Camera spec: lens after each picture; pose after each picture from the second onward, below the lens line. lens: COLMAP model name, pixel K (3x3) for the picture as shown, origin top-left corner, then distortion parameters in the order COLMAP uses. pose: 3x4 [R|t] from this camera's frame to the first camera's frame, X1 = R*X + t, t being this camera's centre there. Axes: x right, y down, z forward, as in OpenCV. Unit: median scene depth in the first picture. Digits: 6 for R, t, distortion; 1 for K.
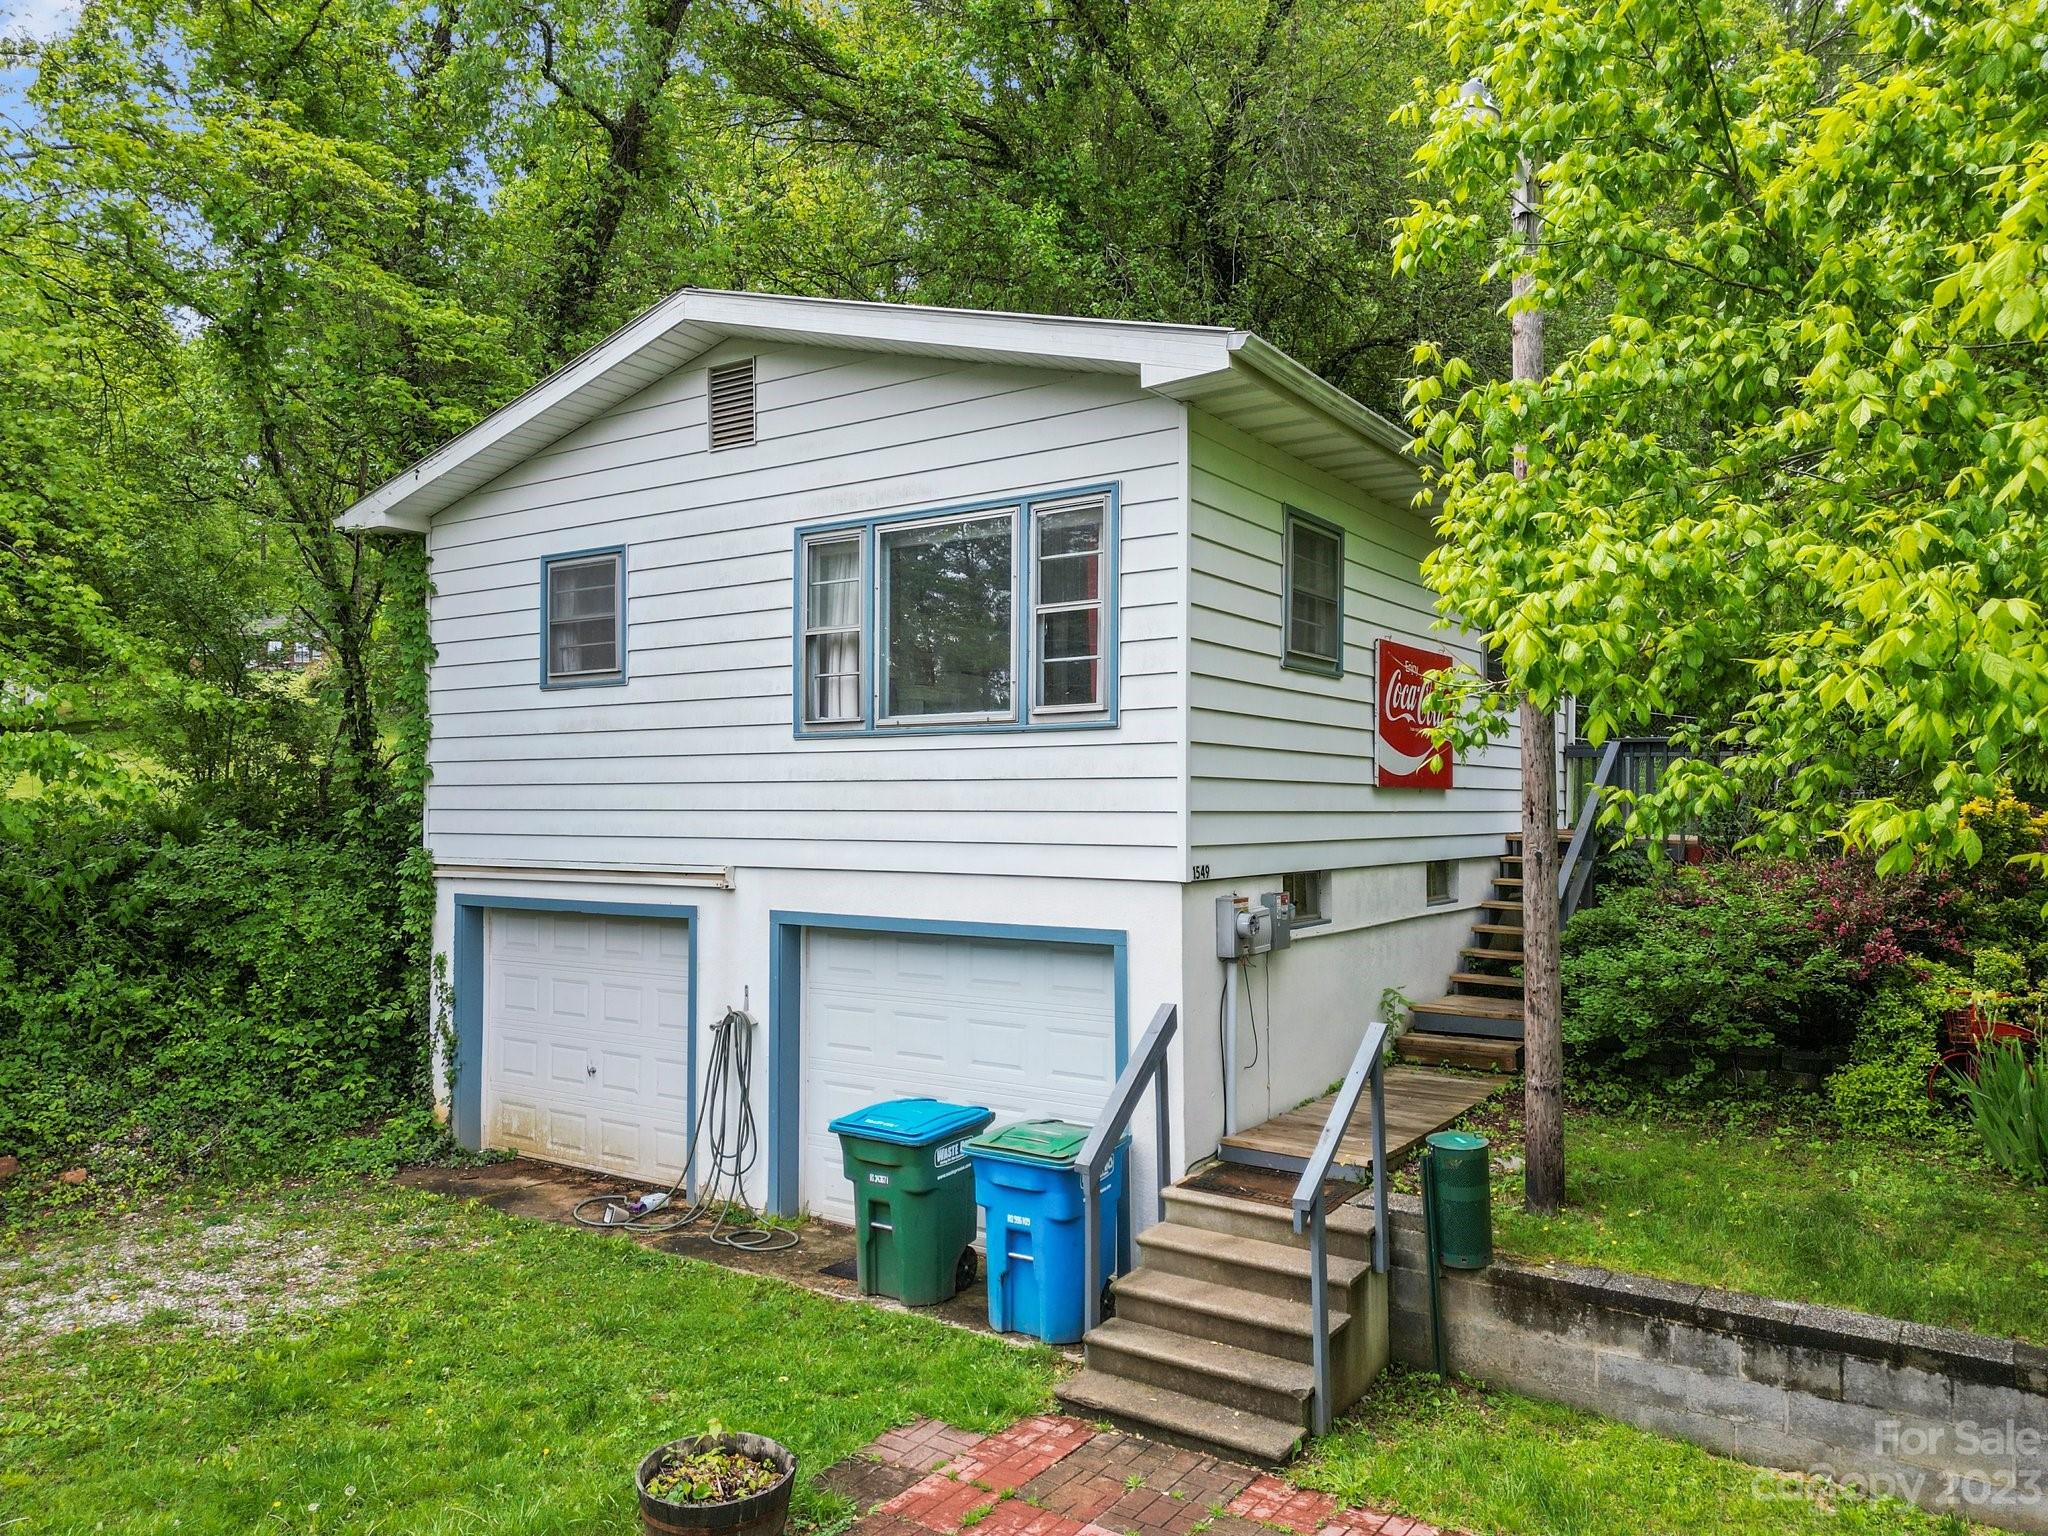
lens RADIAL K [[1444.3, 0, 1010.8], [0, 1444.3, 763.3], [0, 0, 1]] dist [0.052157, -0.022629]
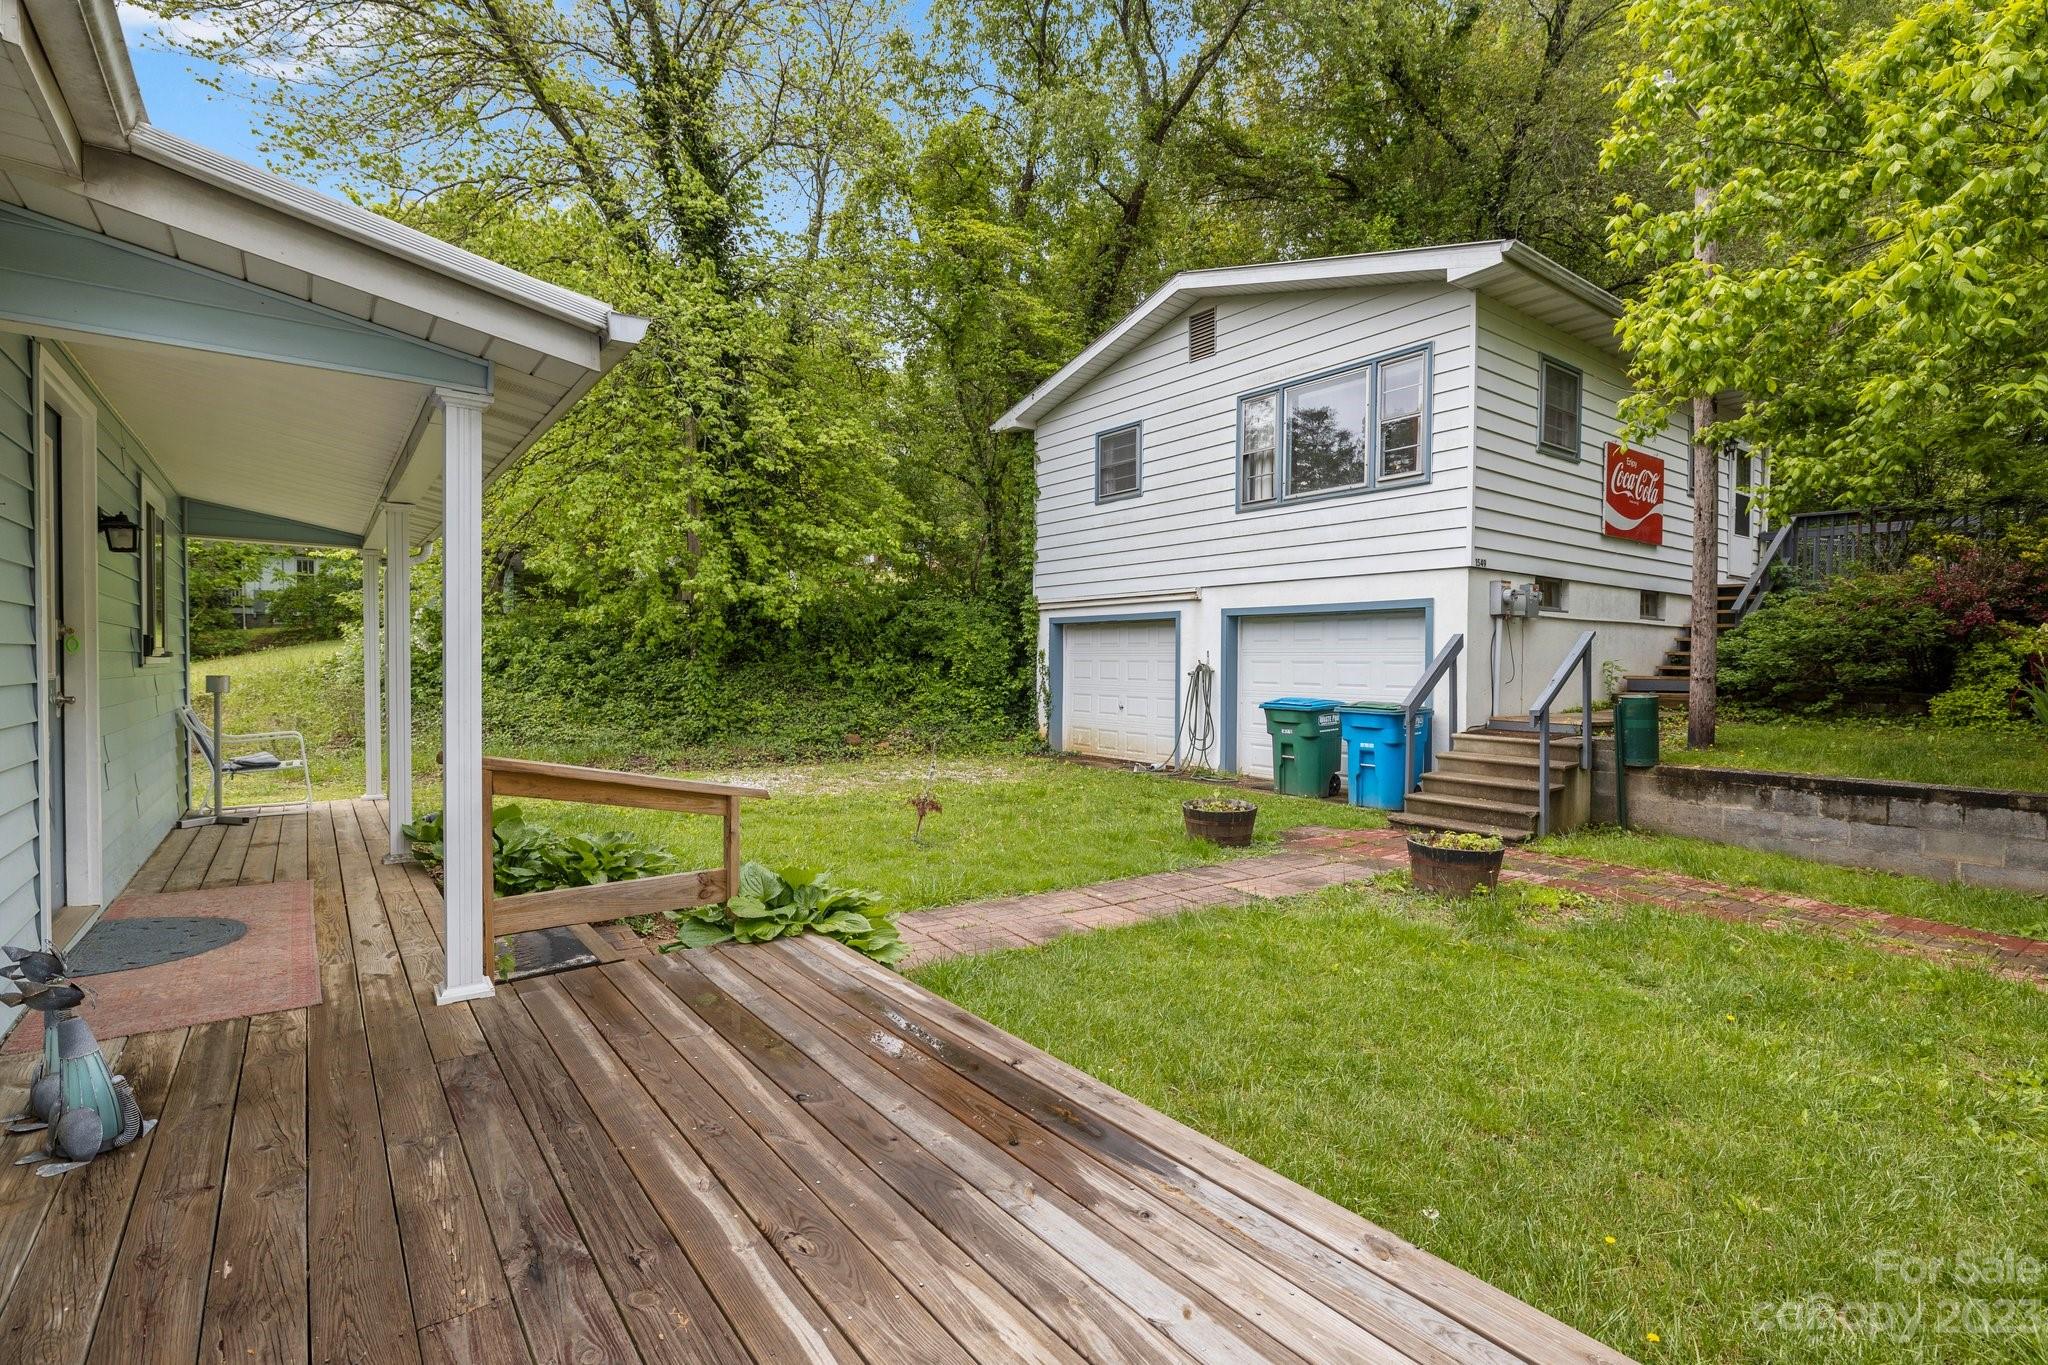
lens RADIAL K [[937.1, 0, 1010.2], [0, 937.1, 686.0], [0, 0, 1]] dist [-0.013865, 0.005686]
pose [[0.941998, 0.014653, -0.335299, -0.019042], [0.002298, 0.998741, 0.050102, 0.139951], [0.335611, -0.047967, 0.940779, -0.216539]]
